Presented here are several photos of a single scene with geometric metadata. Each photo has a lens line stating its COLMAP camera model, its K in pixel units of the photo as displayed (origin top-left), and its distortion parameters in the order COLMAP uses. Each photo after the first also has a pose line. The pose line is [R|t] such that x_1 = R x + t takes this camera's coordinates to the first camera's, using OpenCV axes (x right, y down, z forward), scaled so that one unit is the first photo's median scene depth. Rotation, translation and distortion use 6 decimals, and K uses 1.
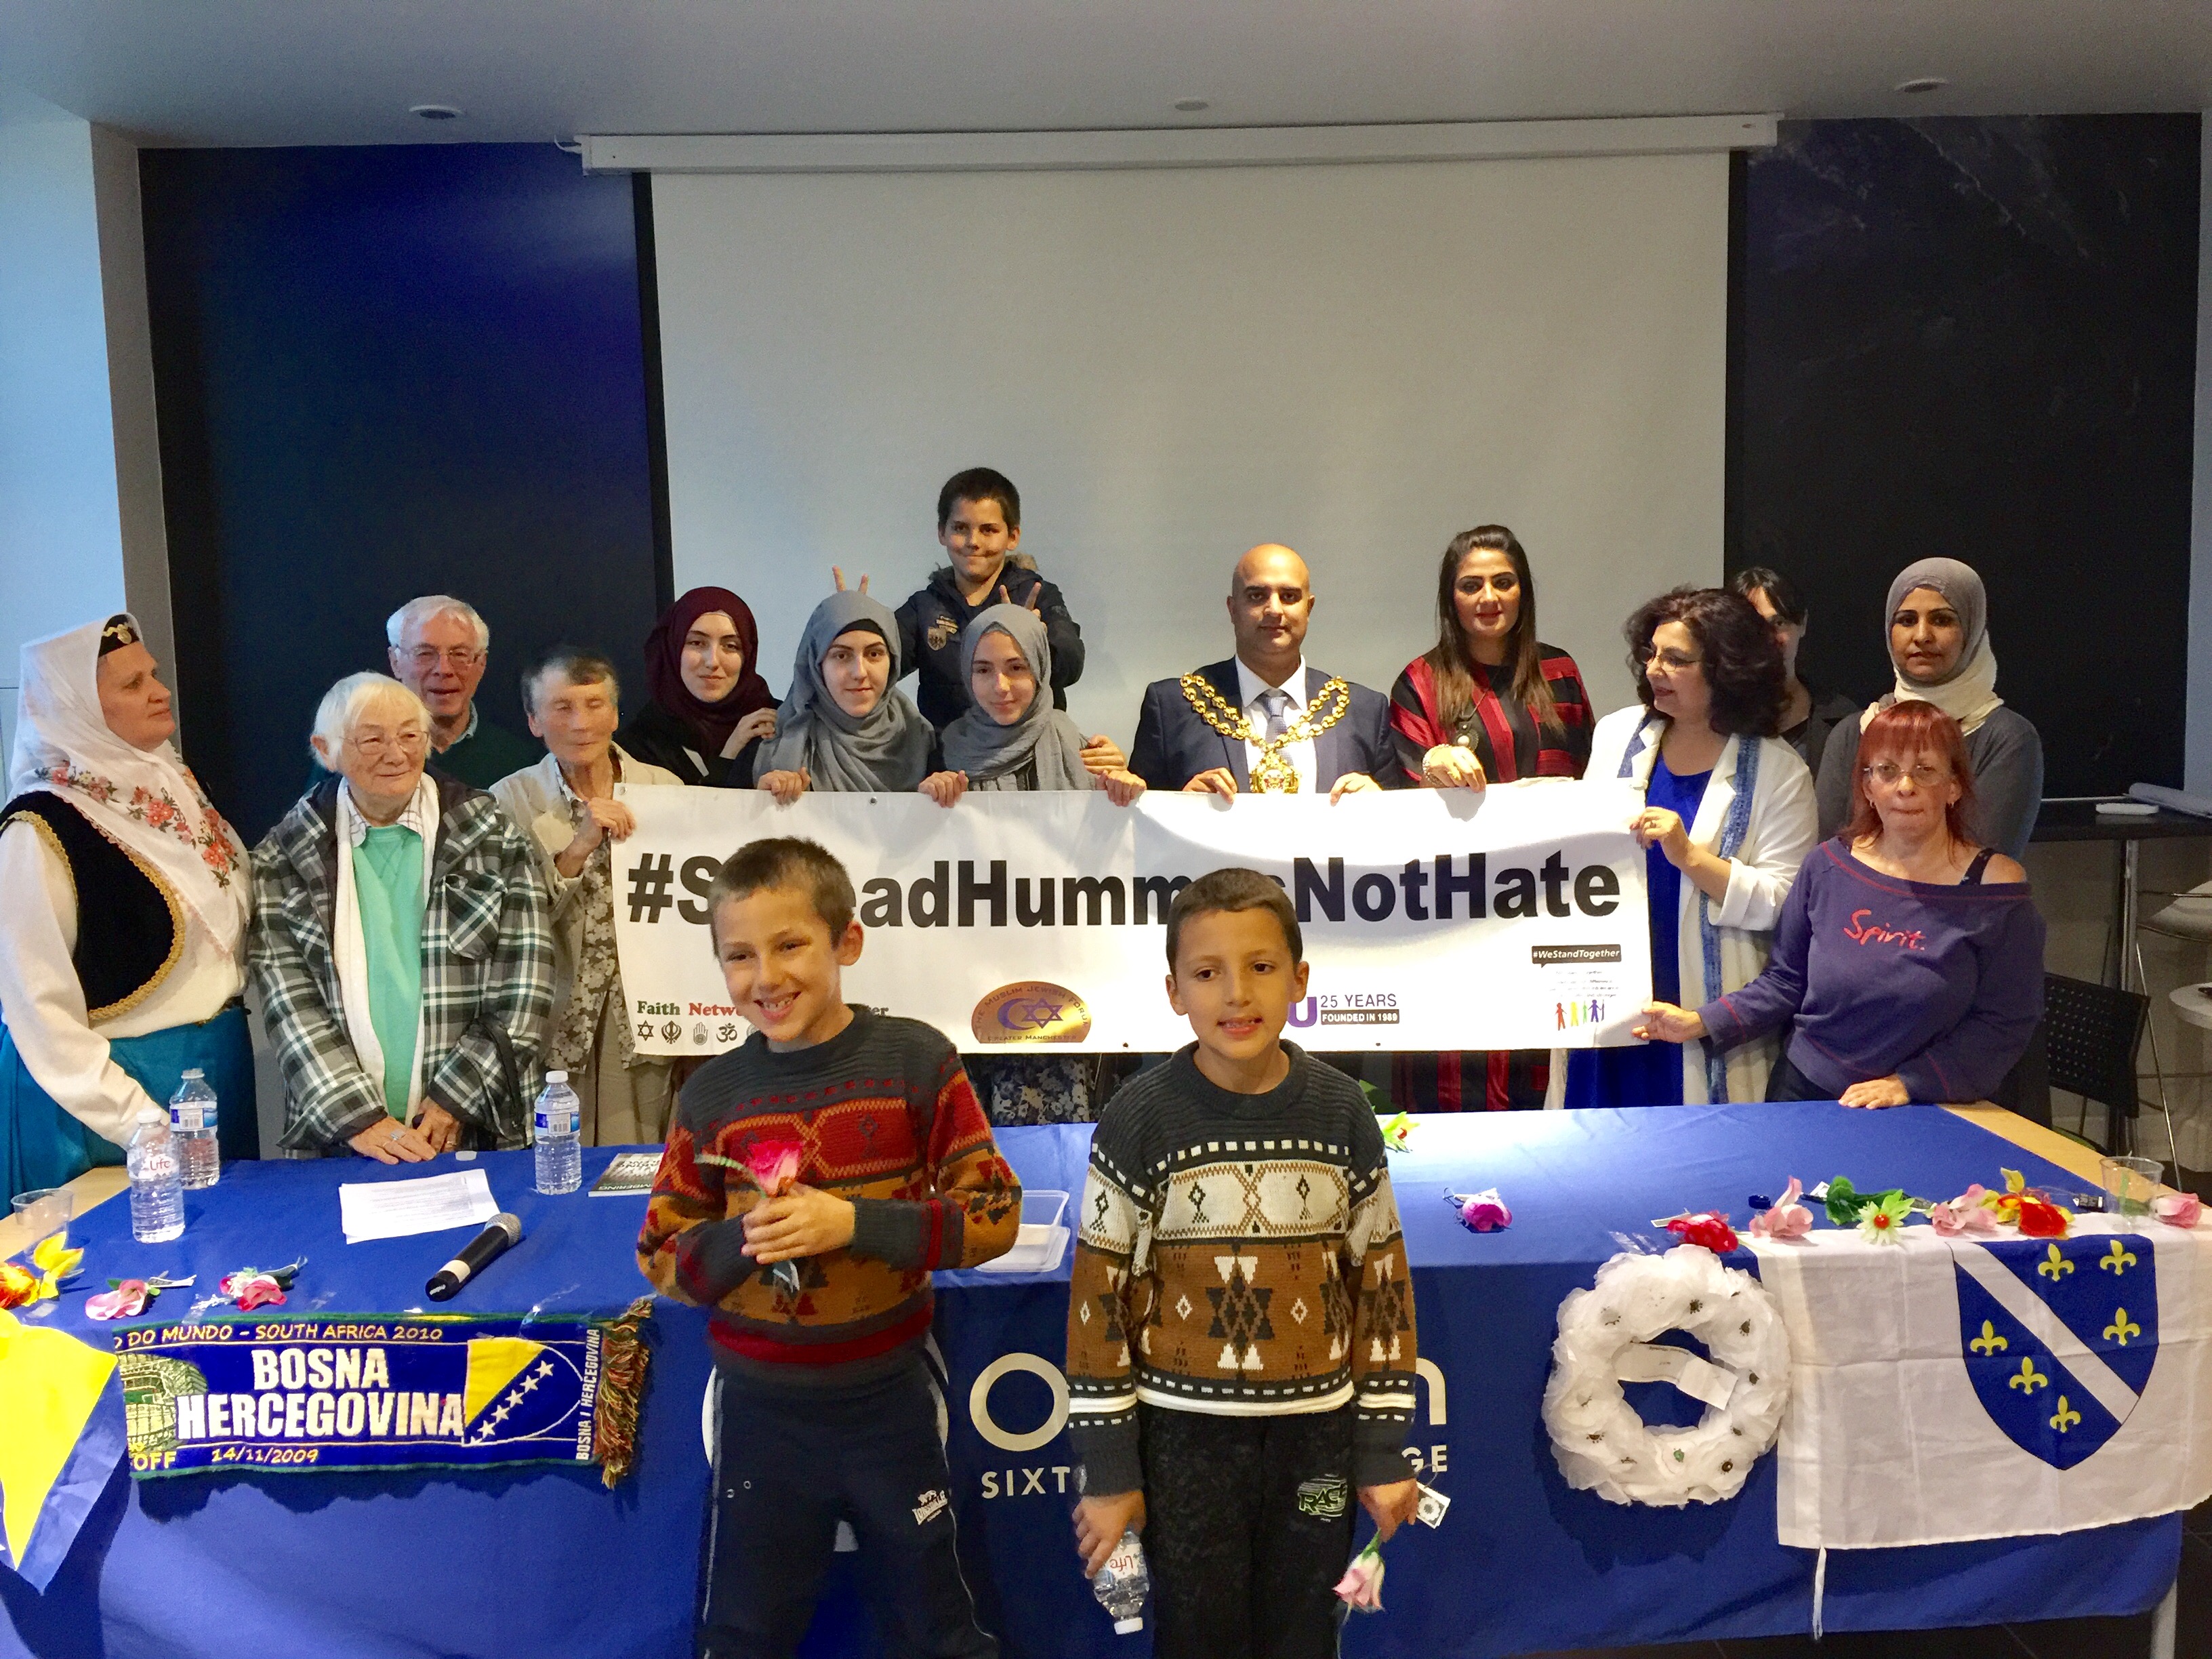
lens RADIAL K [[1884.9, 0, 1122.4], [0, 1884.9, 812.1], [0, 0, 1]] dist [0.076996, -0.100596]
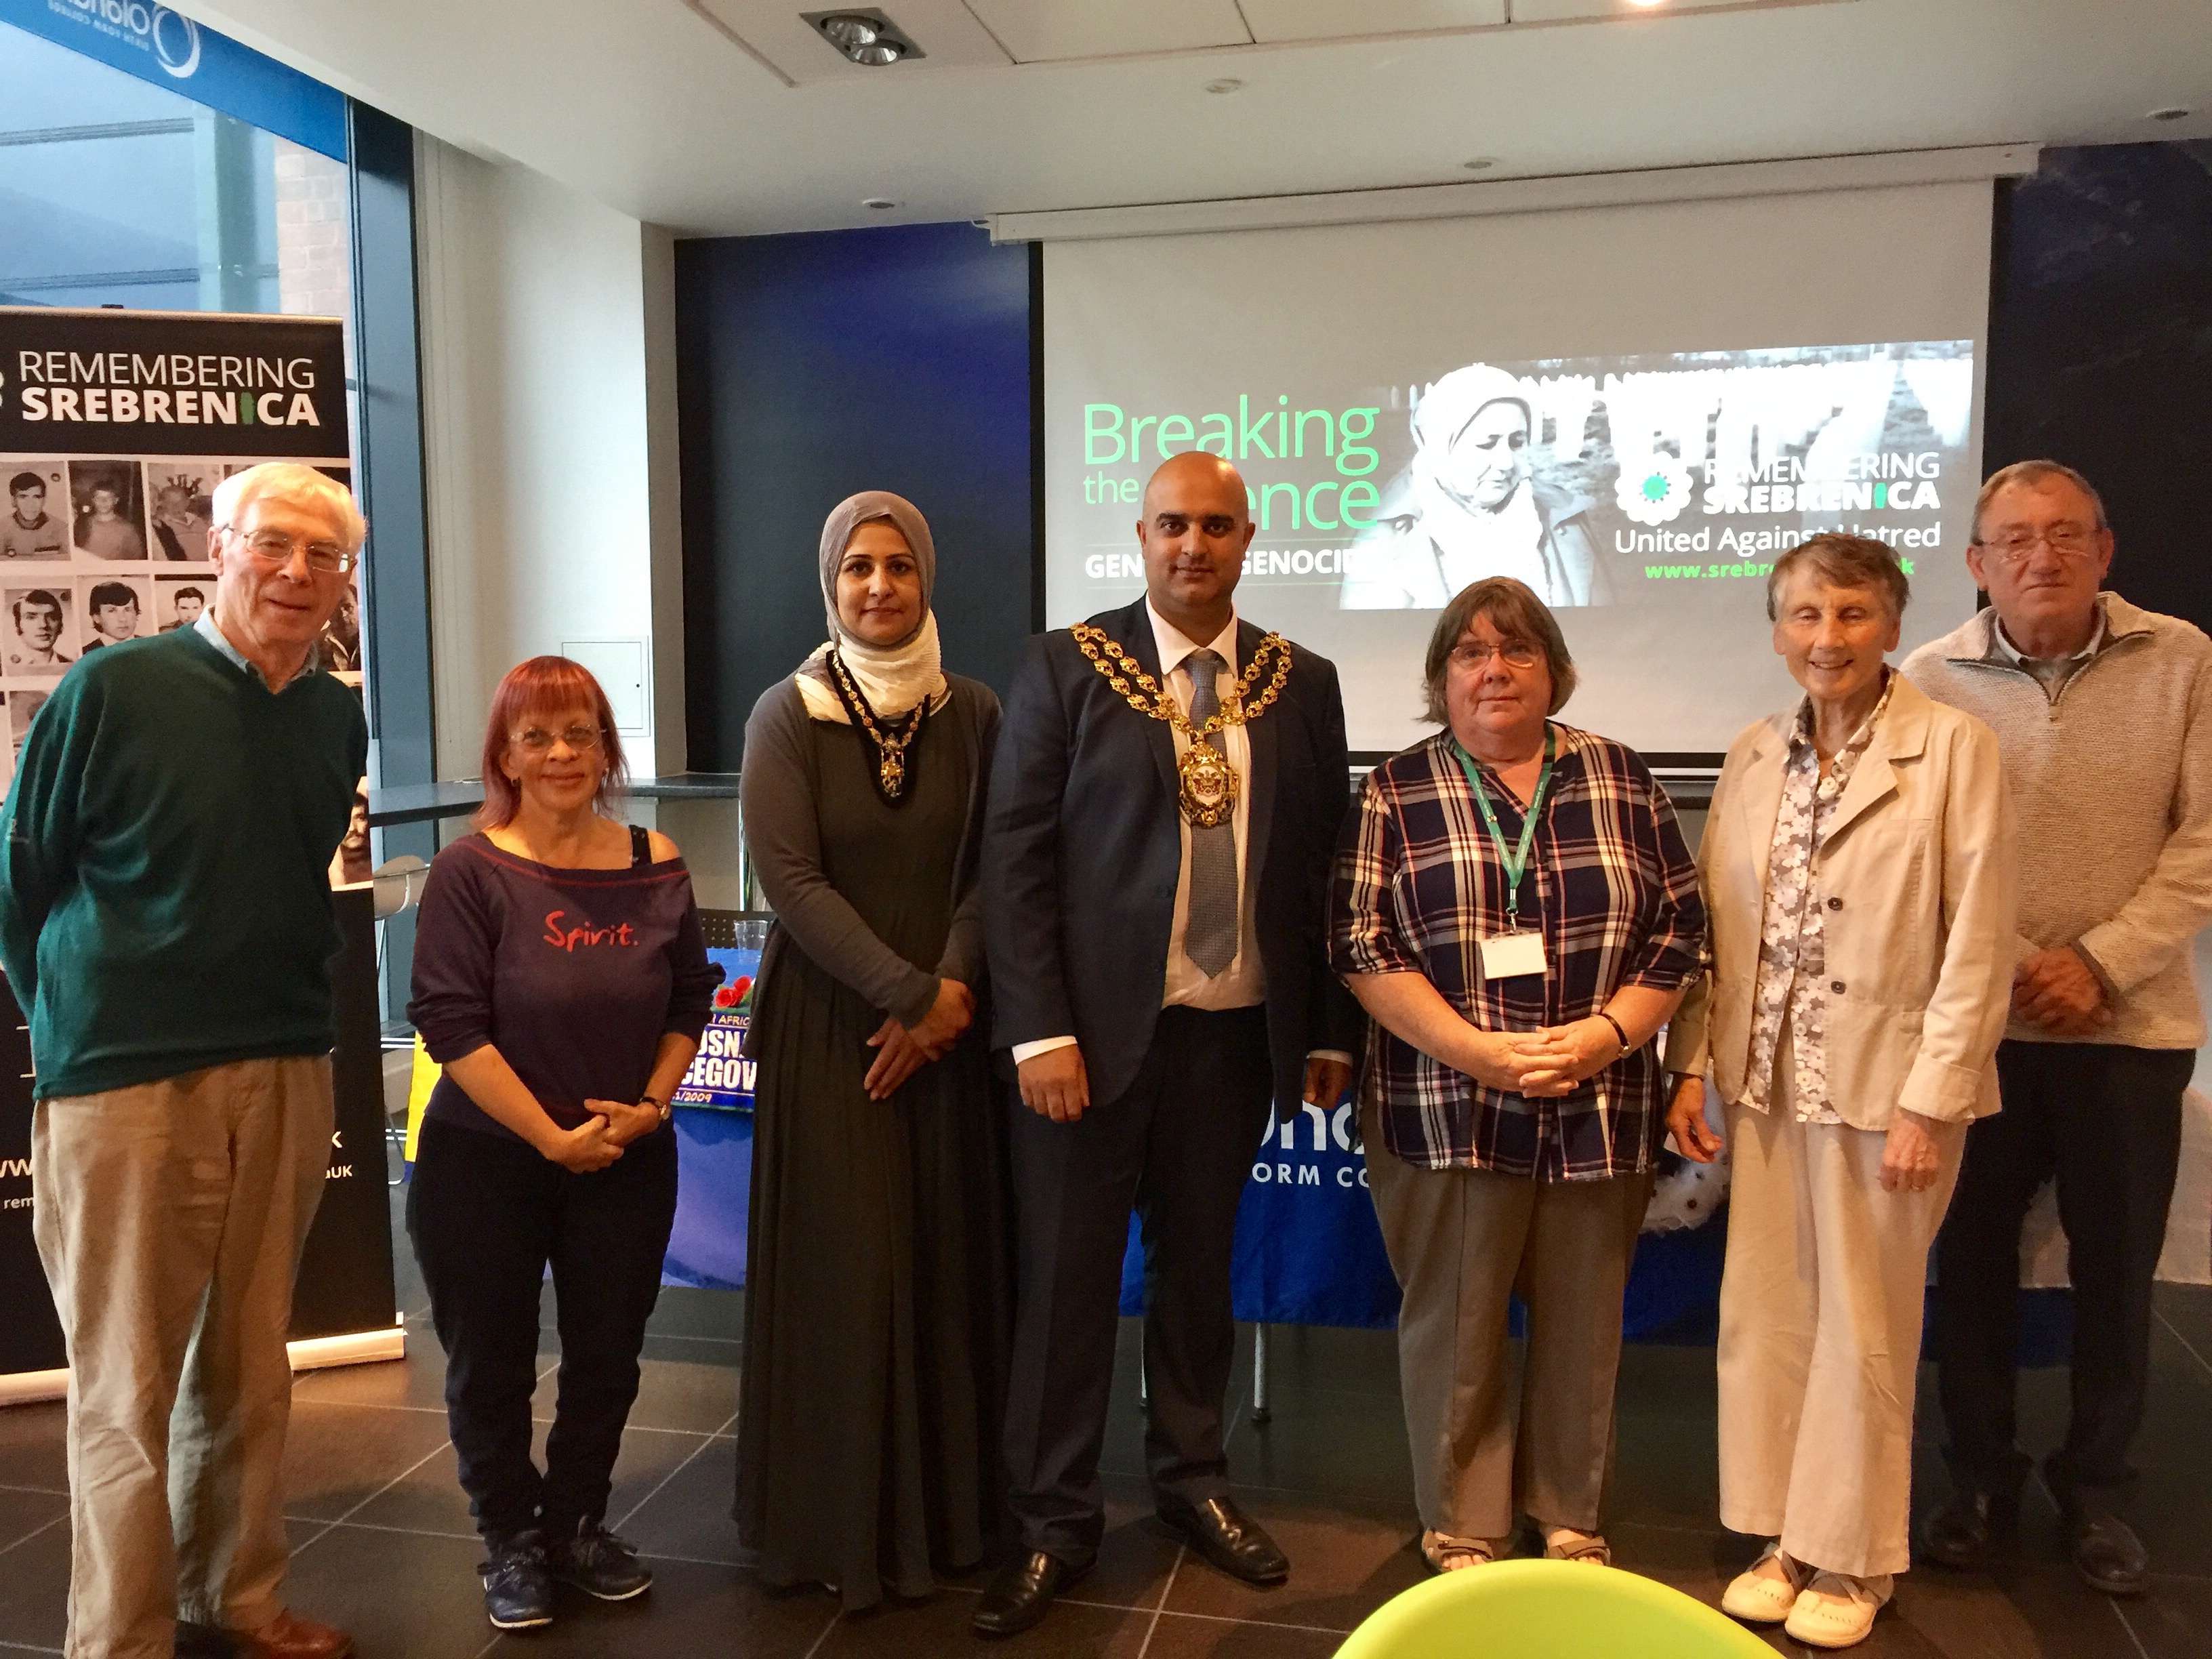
lens RADIAL K [[1884.9, 0, 1075.2], [0, 1884.9, 816.3], [0, 0, 1]] dist [0.076996, -0.100596]
pose [[0.961707, 0.040787, -0.271028, 0.257940], [-0.045201, 0.998927, -0.010063, 0.108572], [0.270326, 0.021928, 0.962519, -0.383374]]
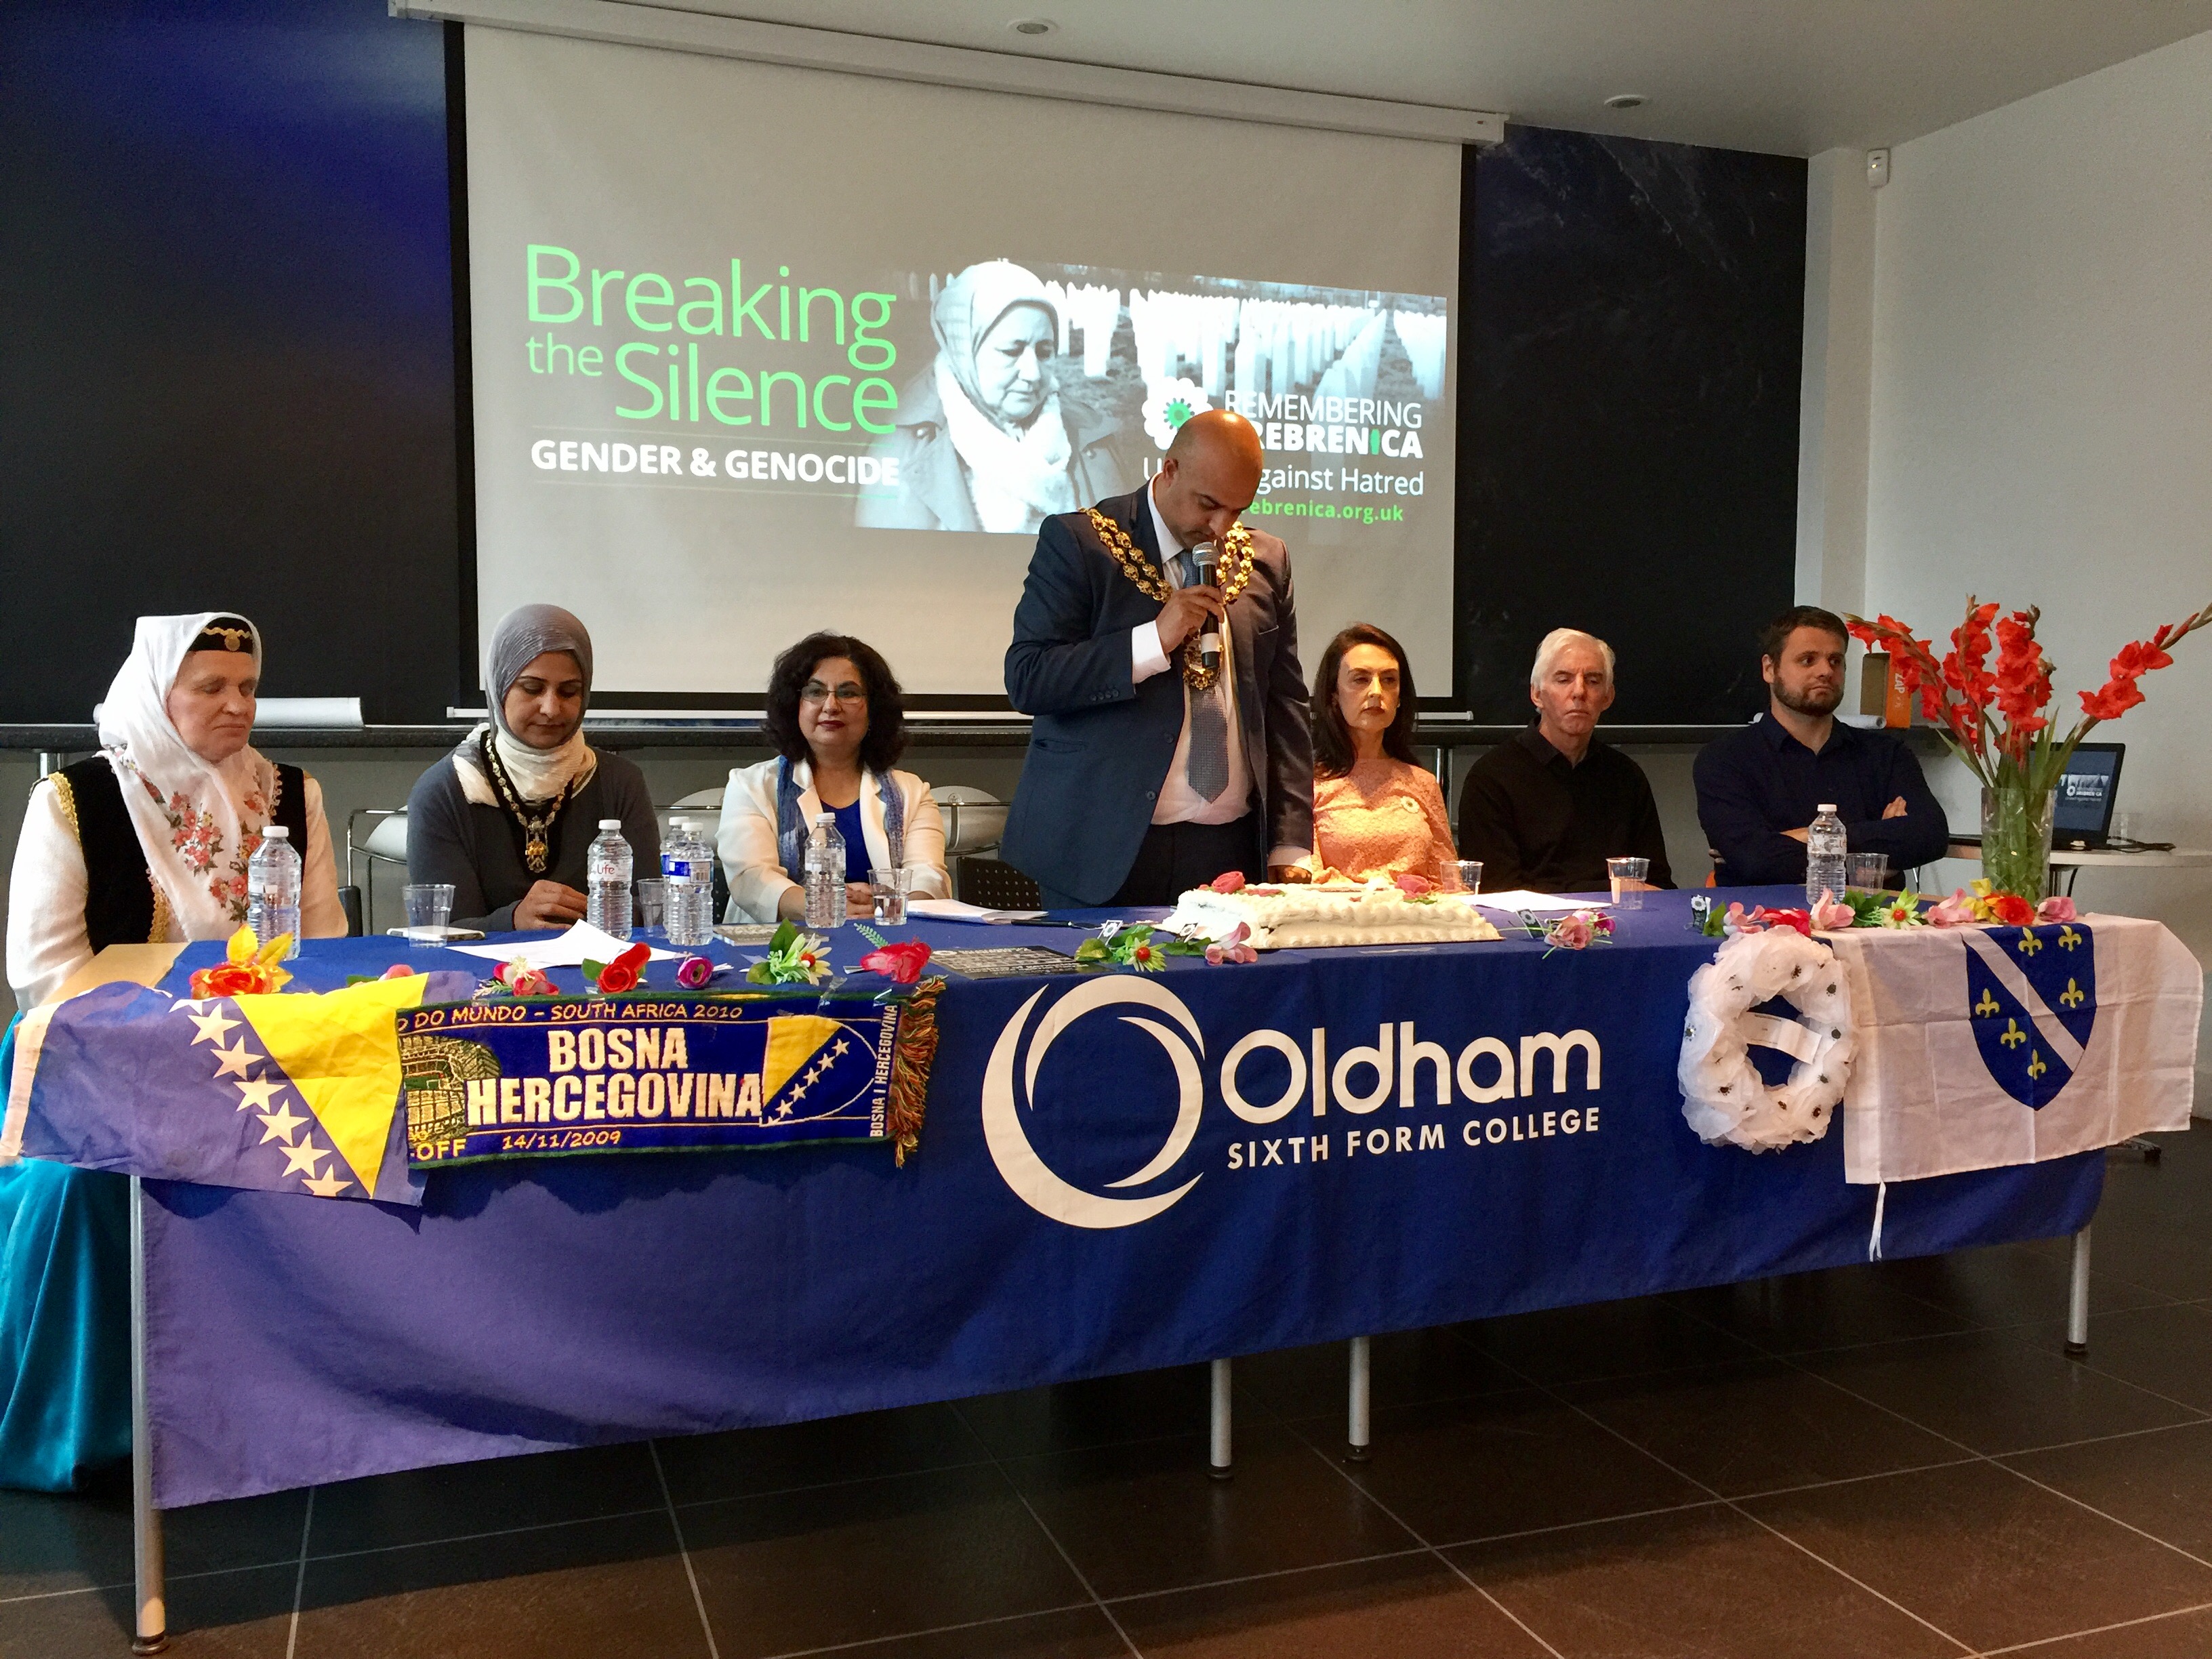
lens RADIAL K [[1884.9, 0, 1112.2], [0, 1884.9, 812.6], [0, 0, 1]] dist [0.076996, -0.100596]
pose [[0.951258, 0.011775, 0.308170, -0.468221], [0.001446, 0.999089, -0.042639, 0.207773], [-0.308391, 0.041007, 0.950375, 0.003910]]
